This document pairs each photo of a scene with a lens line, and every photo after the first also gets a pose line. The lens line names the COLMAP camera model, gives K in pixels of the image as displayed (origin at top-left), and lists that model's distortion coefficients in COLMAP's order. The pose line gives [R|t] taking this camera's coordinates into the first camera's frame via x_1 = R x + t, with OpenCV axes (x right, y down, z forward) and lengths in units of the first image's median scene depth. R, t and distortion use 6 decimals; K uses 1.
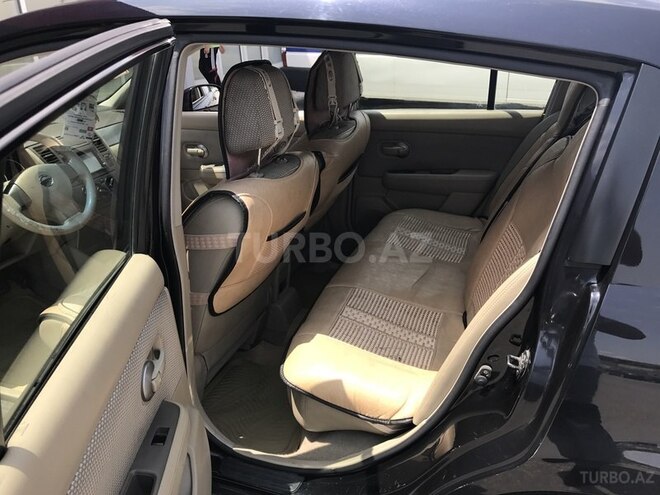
lens RADIAL K [[543.5, 0, 330.0], [0, 543.5, 247.5], [0, 0, 1]] dist [-0.015741, -0.015945]
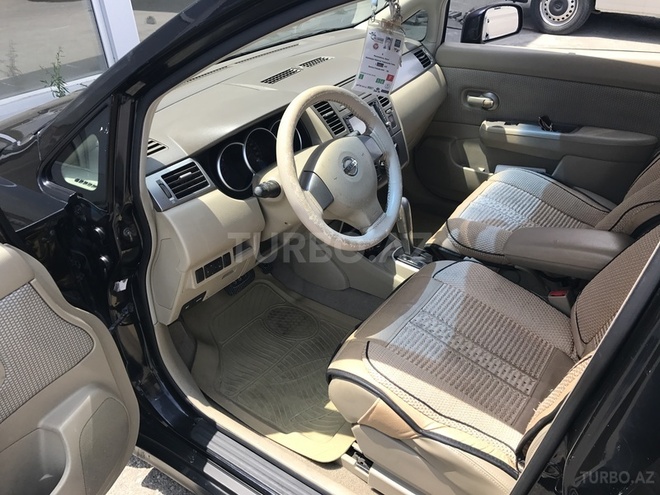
lens RADIAL K [[543.5, 0, 330.0], [0, 543.5, 247.5], [0, 0, 1]] dist [-0.015741, -0.015945]
pose [[0.967806, 0.127315, -0.217124, -0.260807], [-0.090271, 0.980821, 0.172748, -0.092329], [0.234953, -0.147587, 0.960737, 0.224643]]
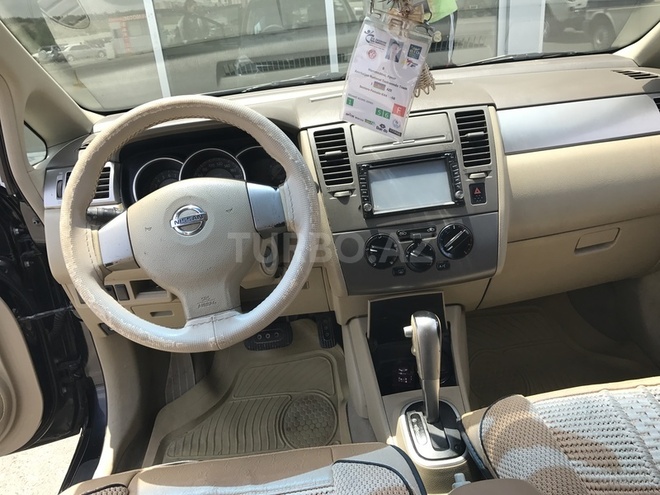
lens RADIAL K [[543.5, 0, 330.0], [0, 543.5, 247.5], [0, 0, 1]] dist [-0.015741, -0.015945]
pose [[0.386301, 0.355467, -0.851125, -0.068067], [-0.274050, 0.925319, 0.262071, -0.165547], [0.880720, 0.132012, 0.454868, 0.602845]]
